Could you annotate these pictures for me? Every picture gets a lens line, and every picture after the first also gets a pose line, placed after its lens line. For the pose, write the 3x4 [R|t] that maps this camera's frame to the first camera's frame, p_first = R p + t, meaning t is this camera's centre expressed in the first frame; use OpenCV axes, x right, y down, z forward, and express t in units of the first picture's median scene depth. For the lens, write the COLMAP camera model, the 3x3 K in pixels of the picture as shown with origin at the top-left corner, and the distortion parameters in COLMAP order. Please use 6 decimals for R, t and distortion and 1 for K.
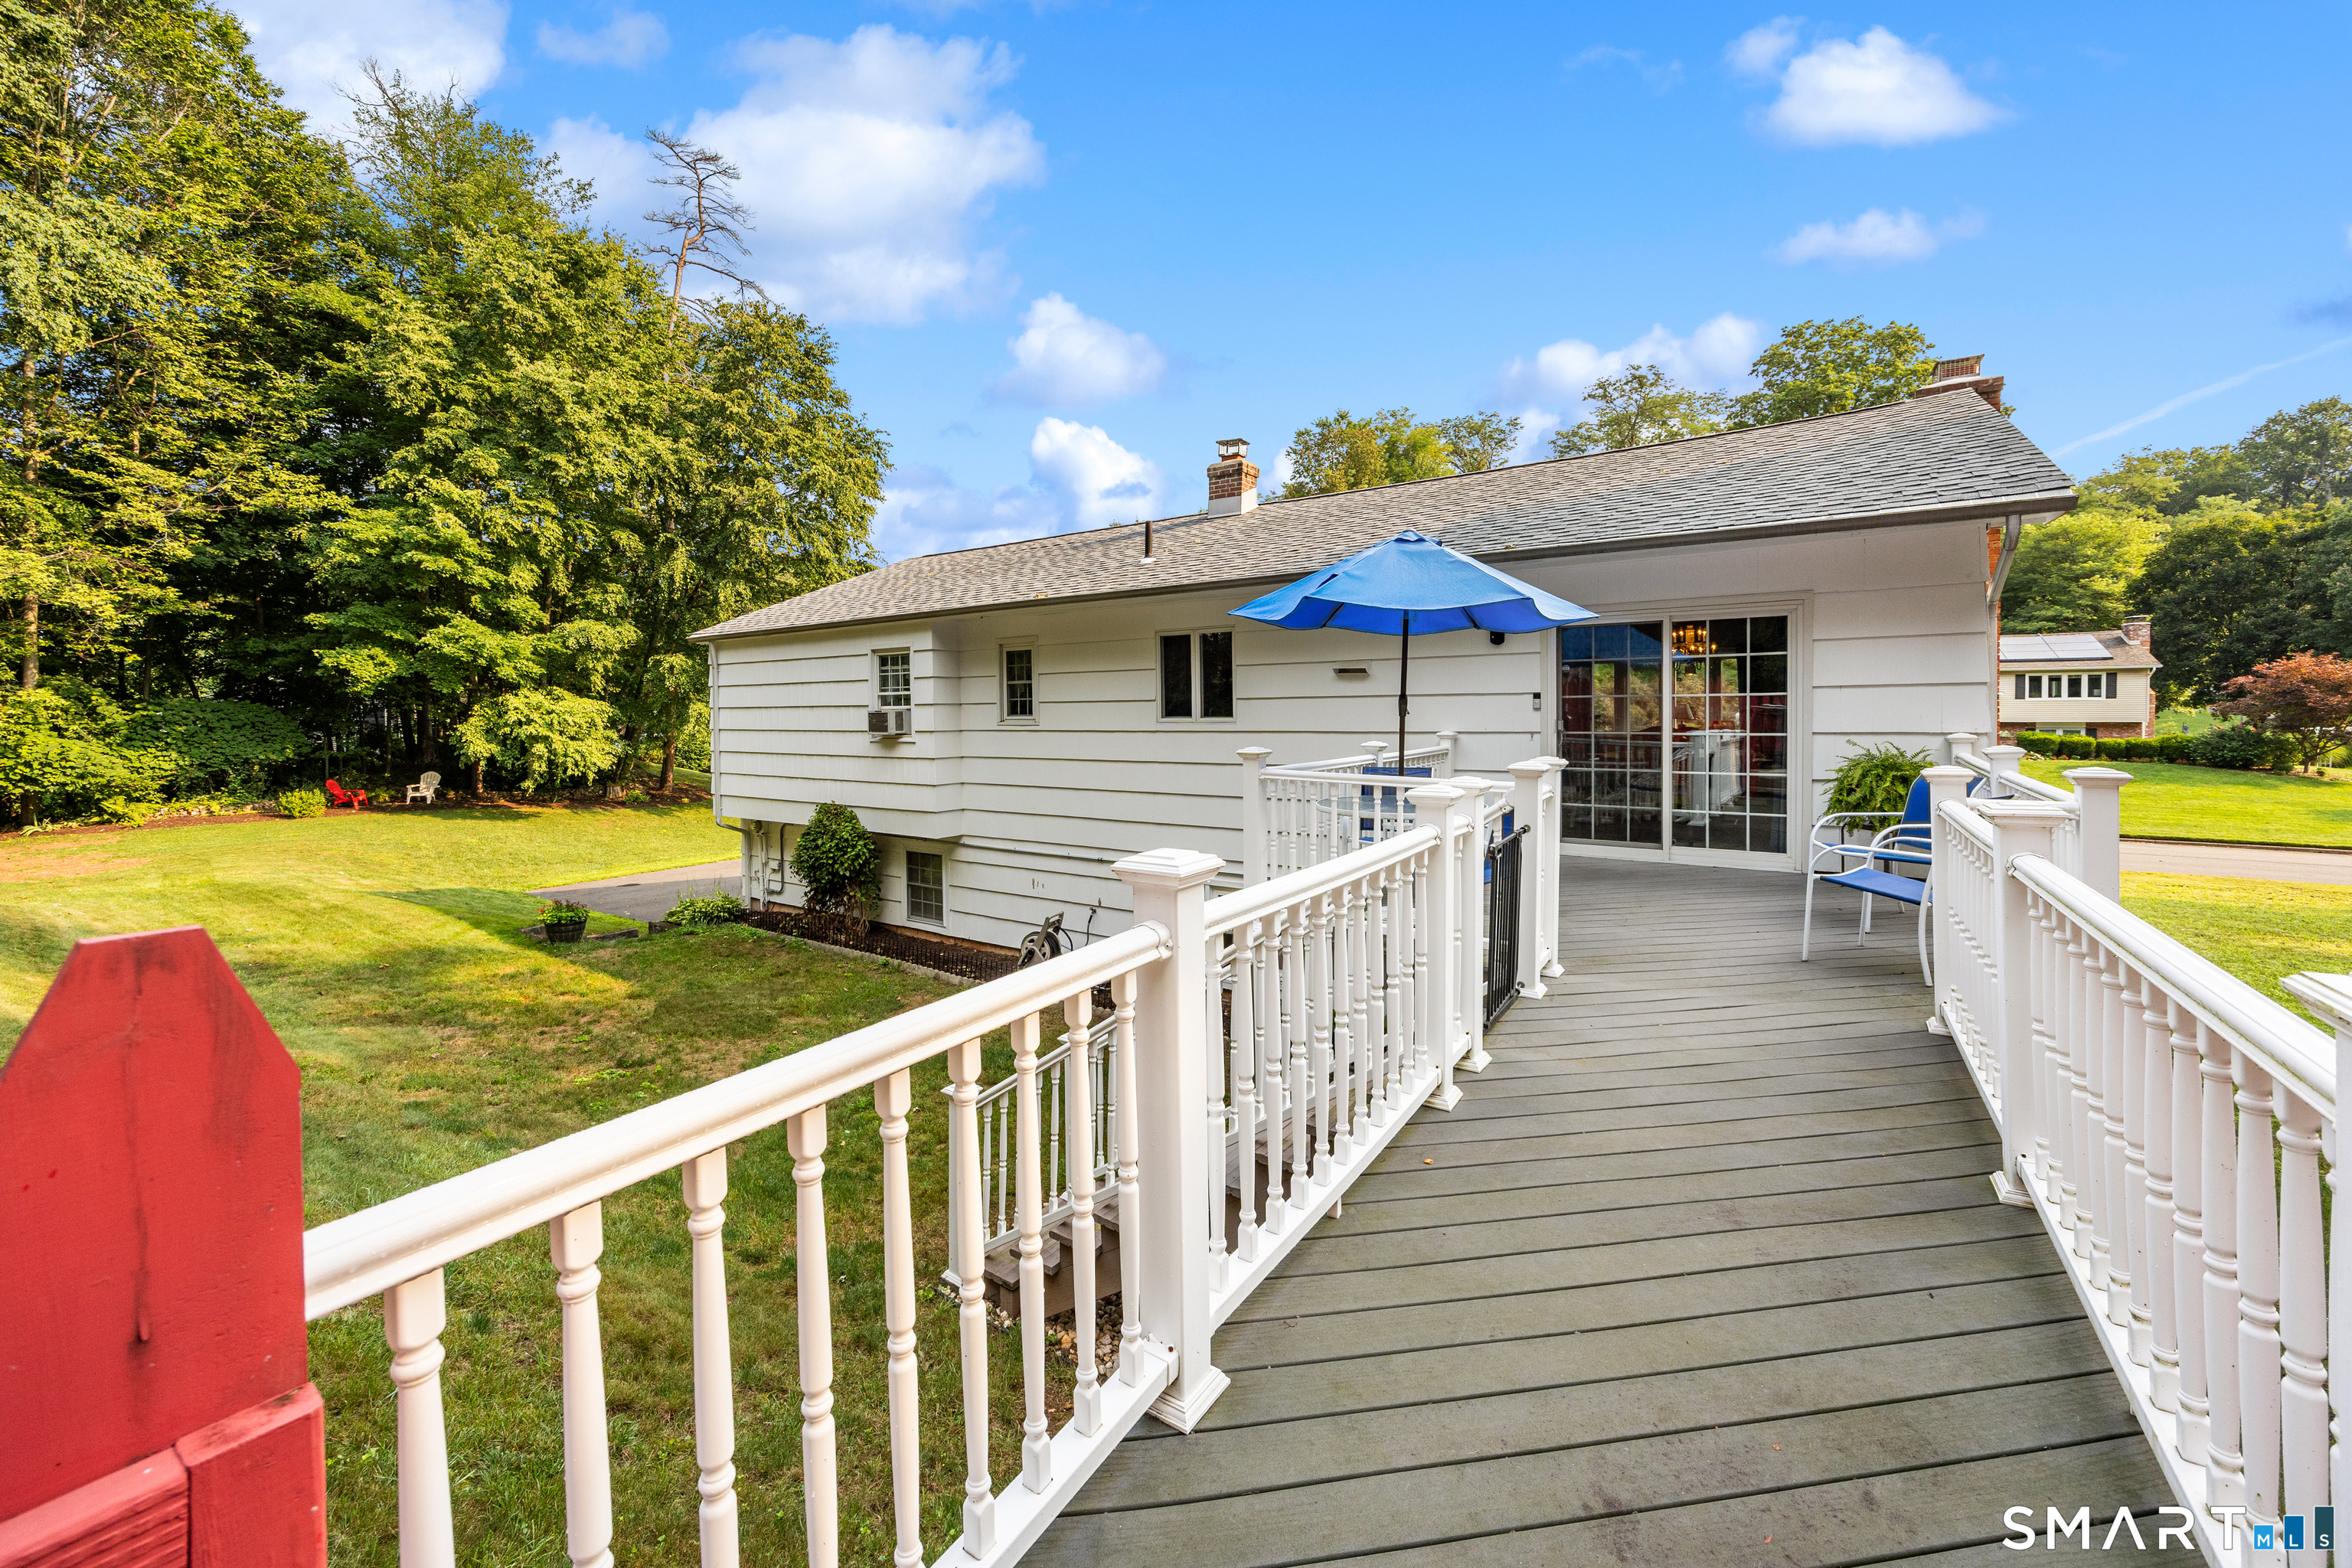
lens RADIAL K [[925.1, 0, 1162.5], [0, 925.1, 735.5], [0, 0, 1]] dist [0.000241, 0.000077]
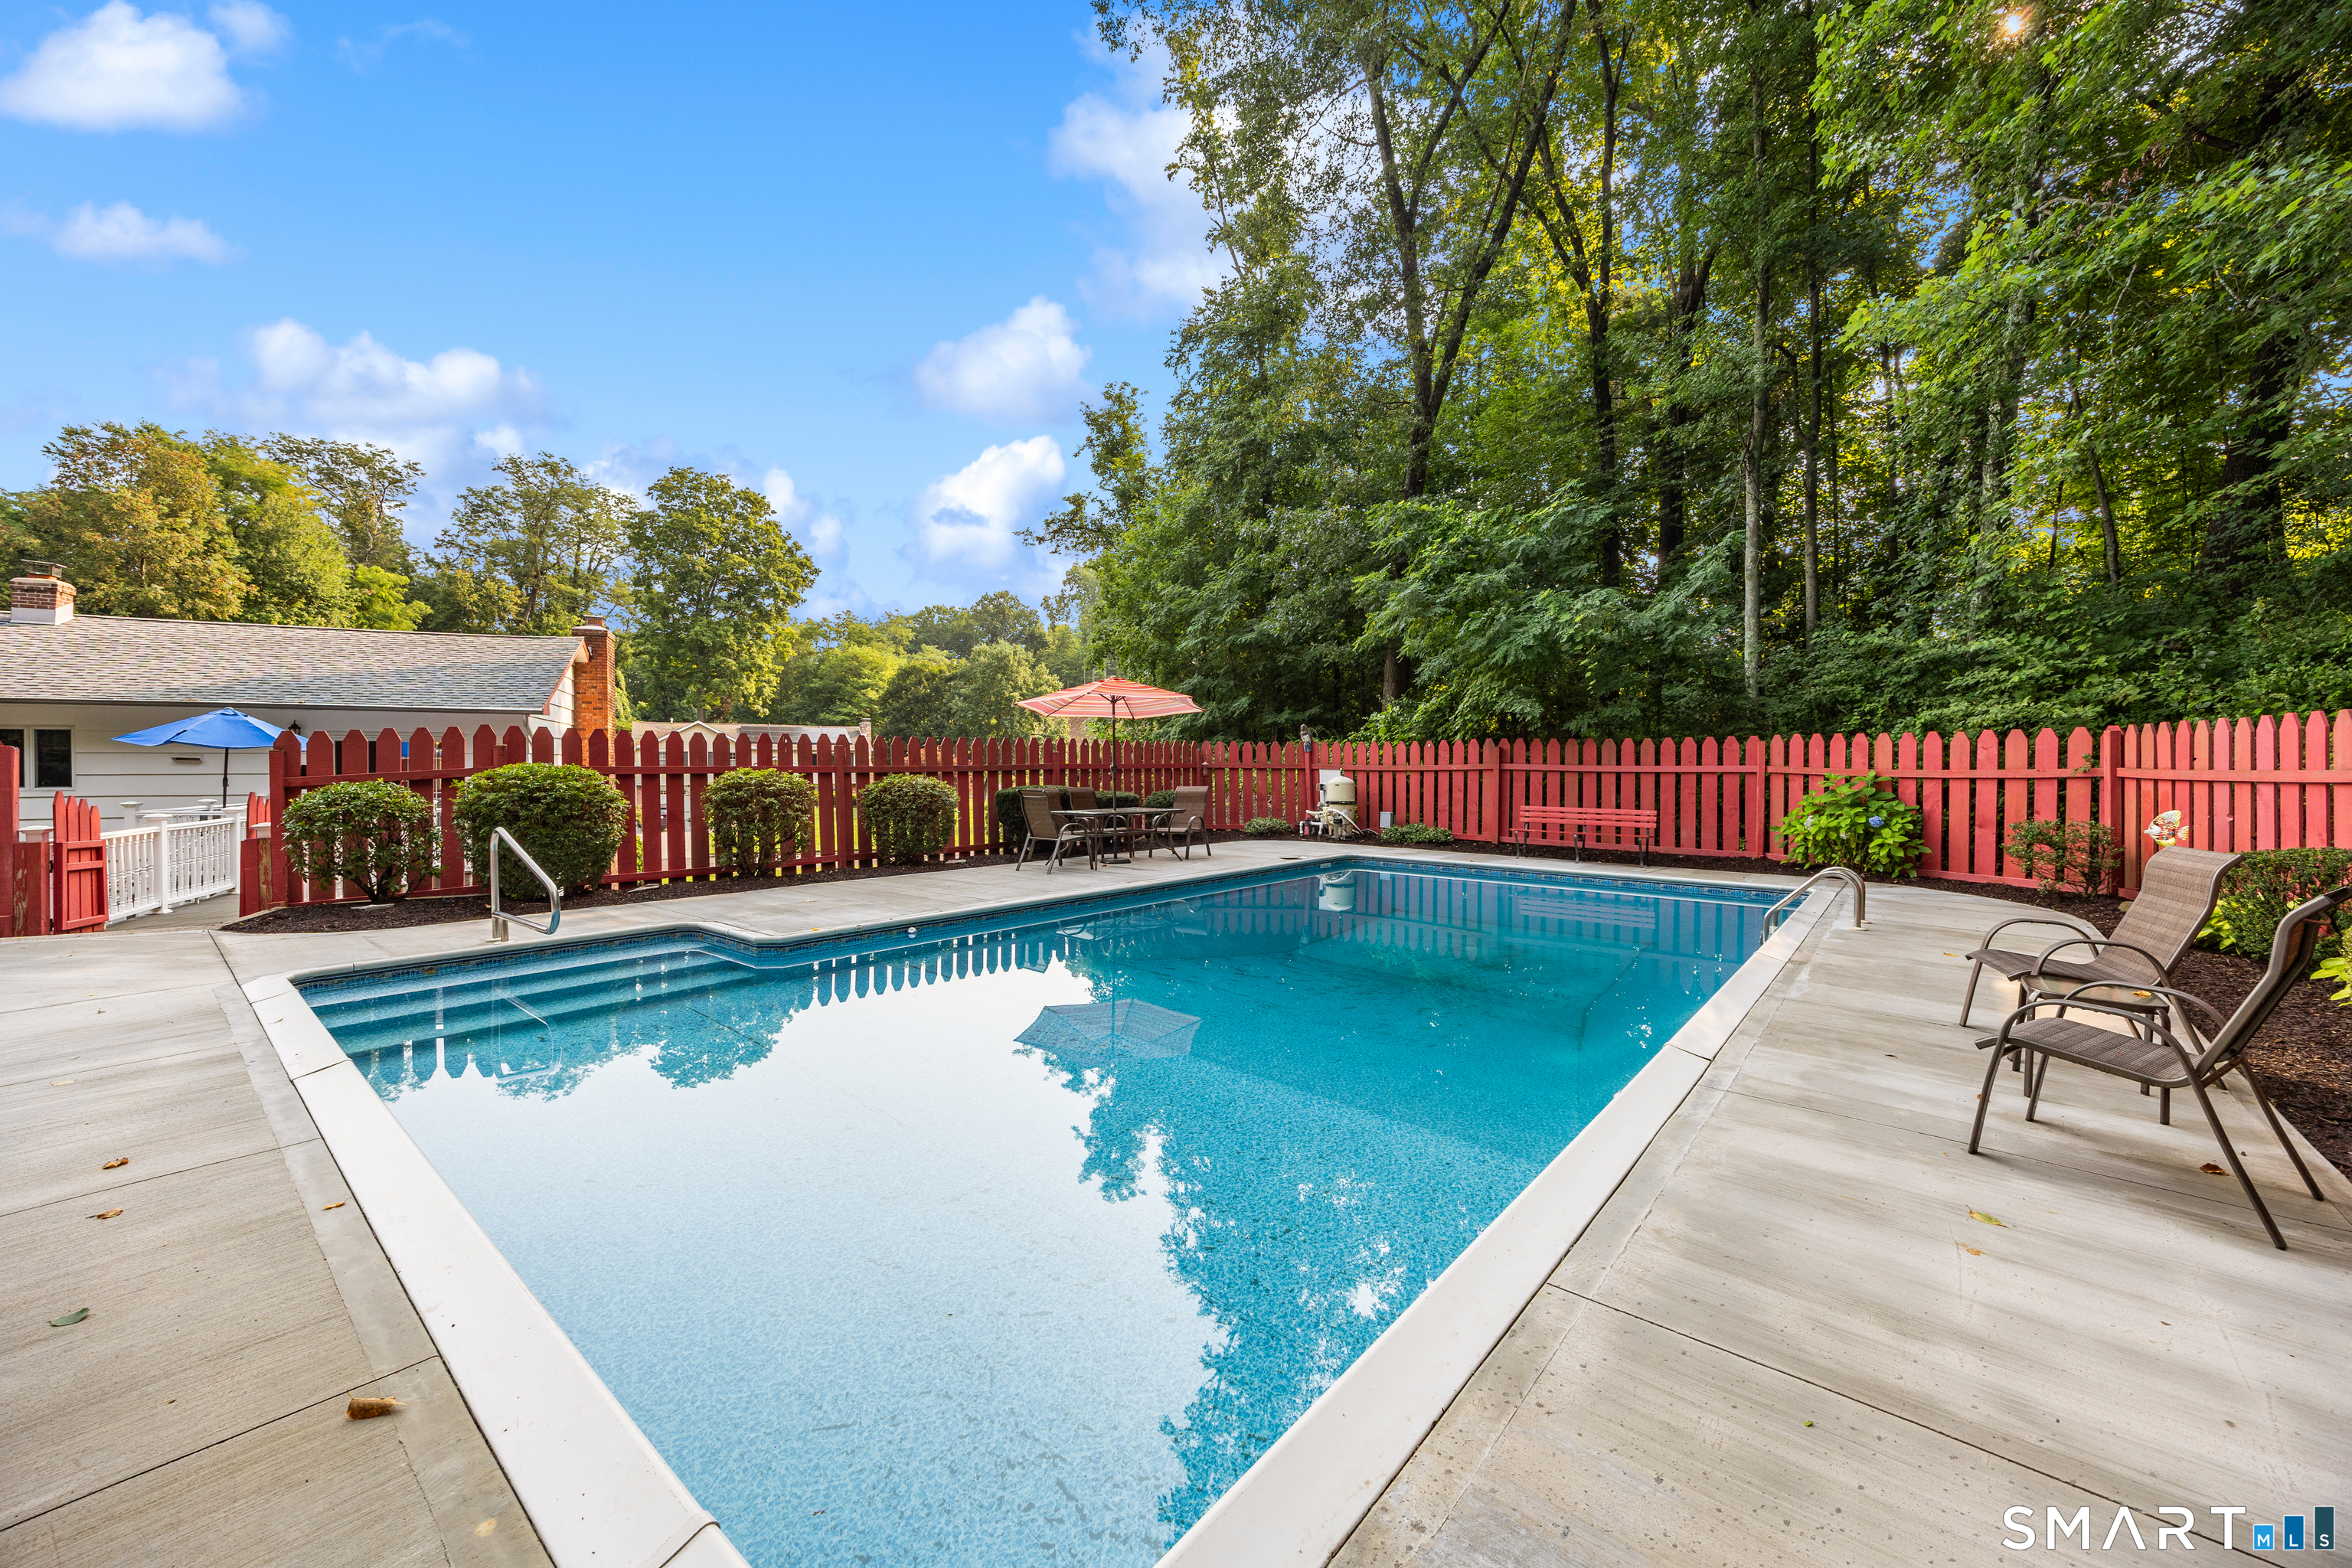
lens RADIAL K [[910.3, 0, 1182.7], [0, 910.3, 773.5], [0, 0, 1]] dist [-0.001515, 0.000012]
pose [[0.498042, 0.004074, 0.867143, -0.122992], [0.017306, 0.999743, -0.014636, 0.004994], [-0.866980, 0.022296, 0.497843, -0.525120]]
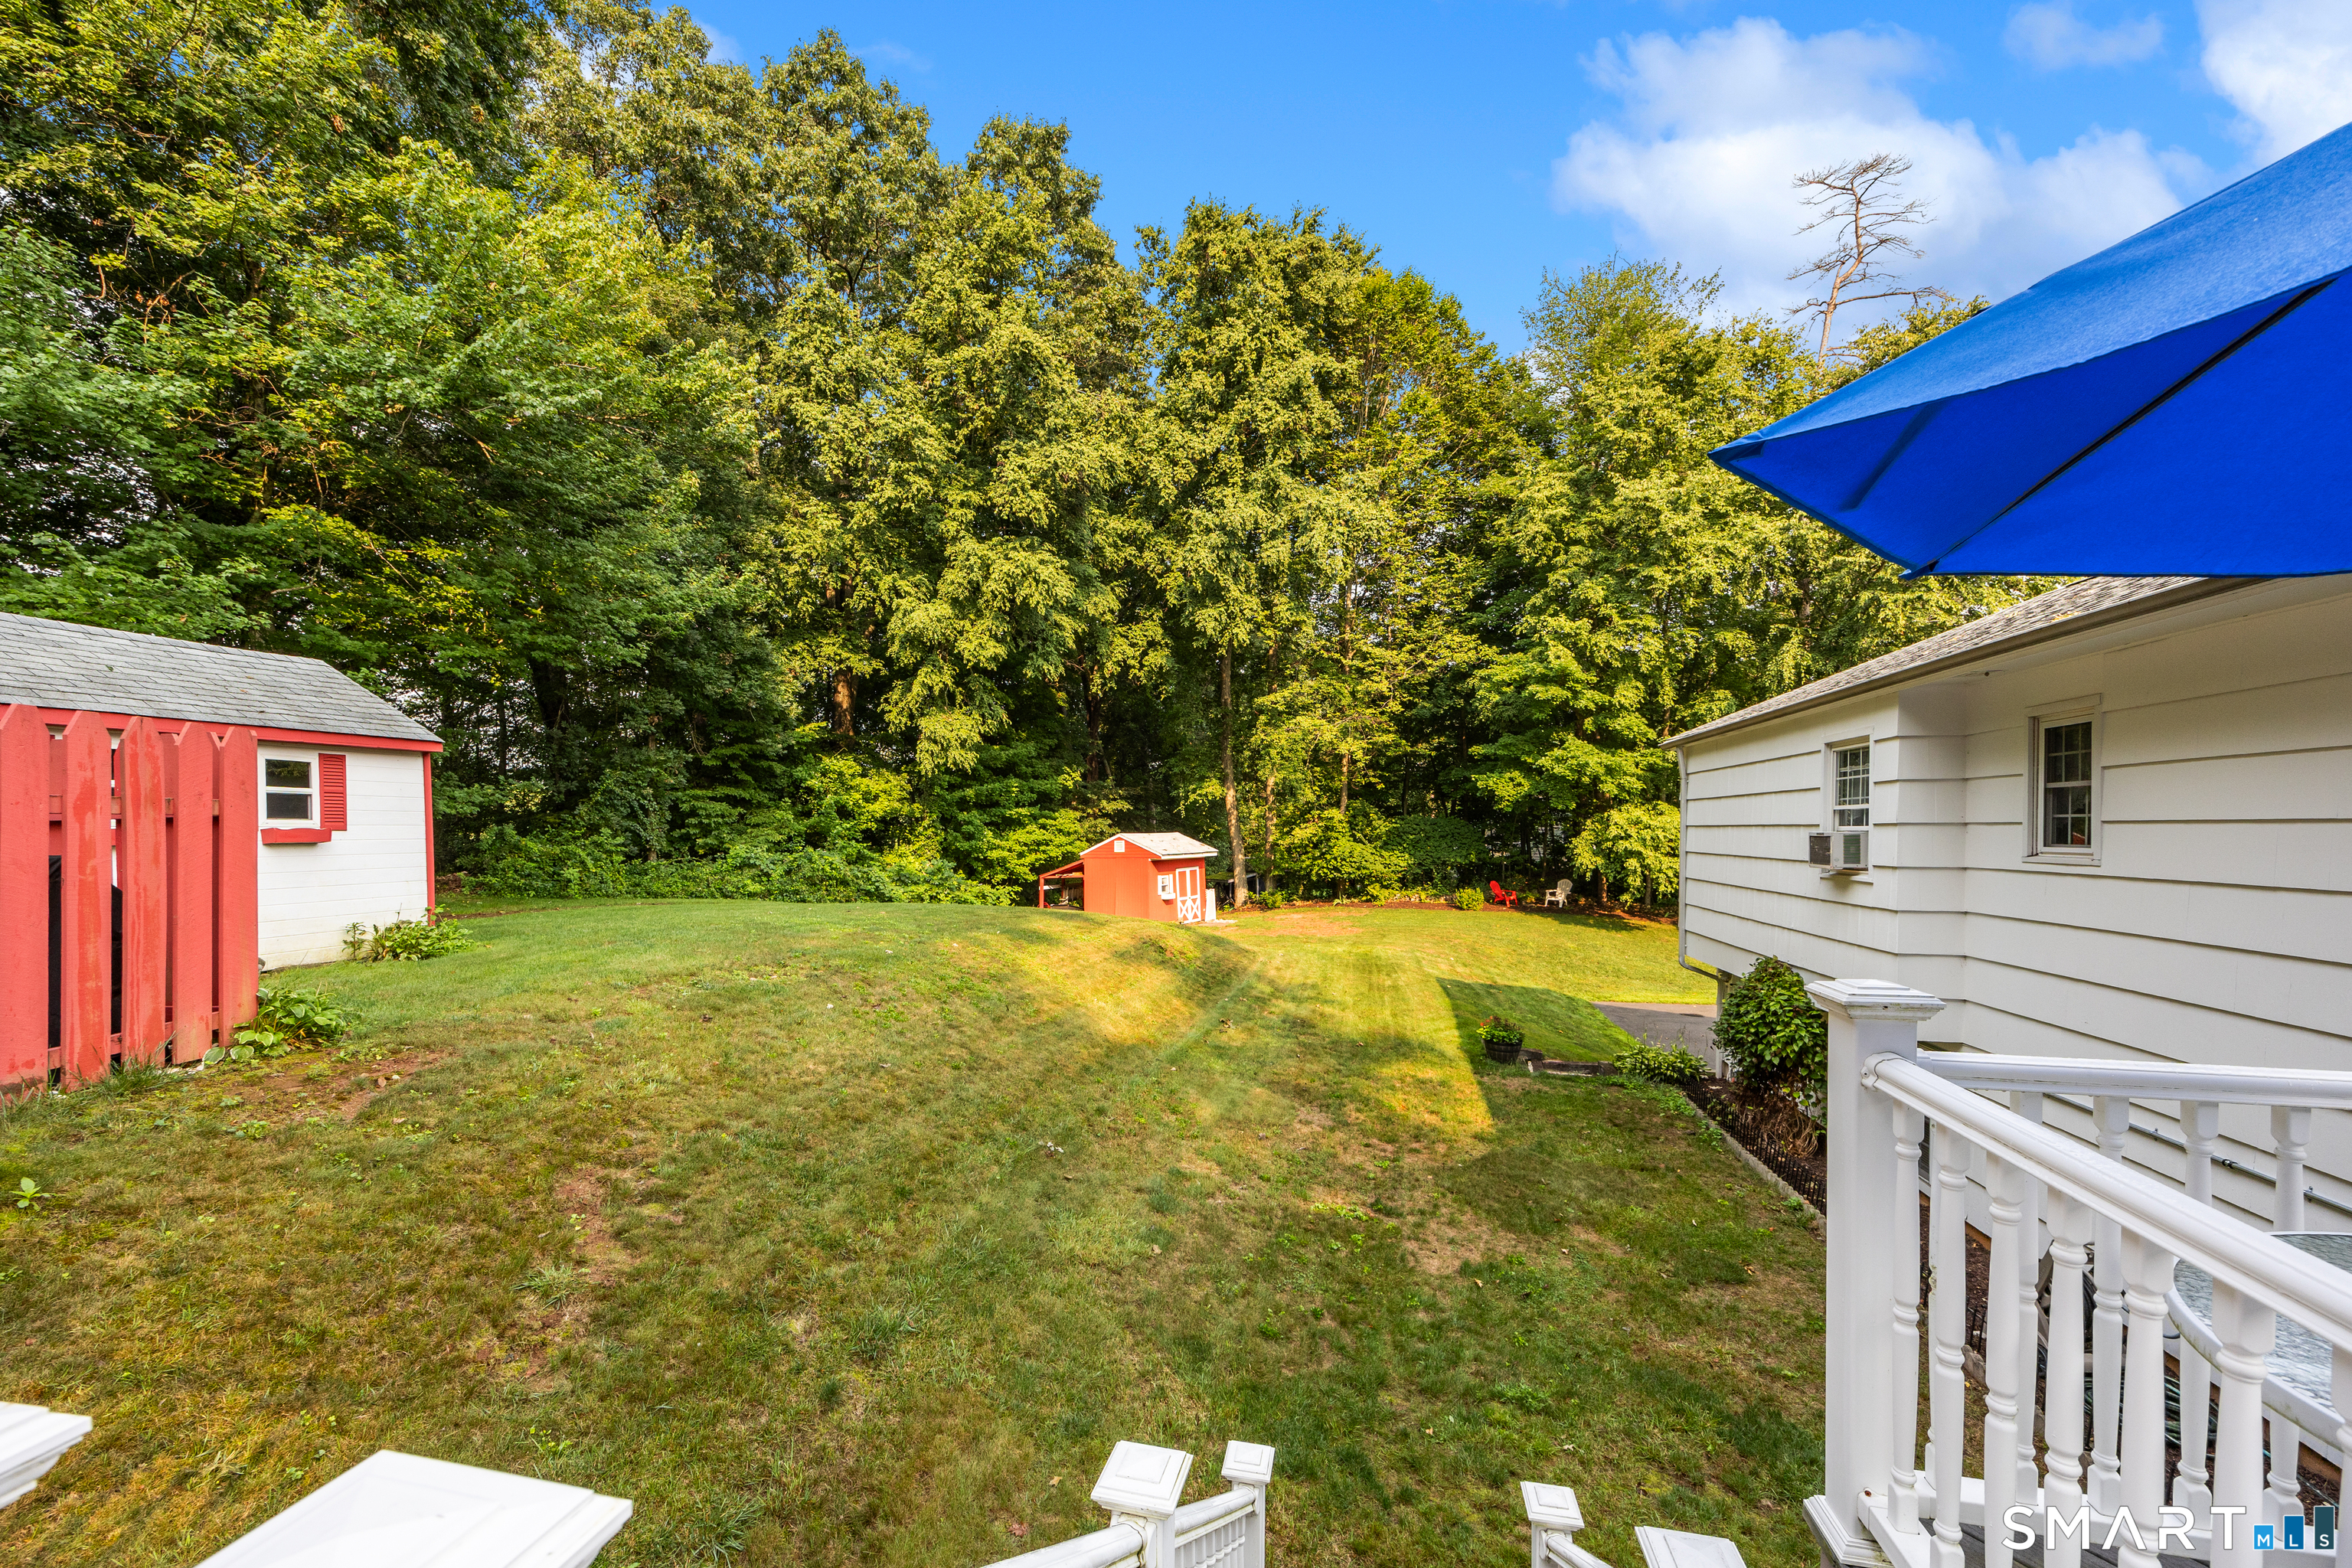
lens RADIAL K [[927.3, 0, 1167.3], [0, 927.3, 834.7], [0, 0, 1]] dist [0.000301, 0.000069]
pose [[0.383381, 0.016211, -0.923448, 0.067879], [-0.030059, 0.999535, 0.005068, -0.007029], [0.923101, 0.025815, 0.383691, 0.145062]]
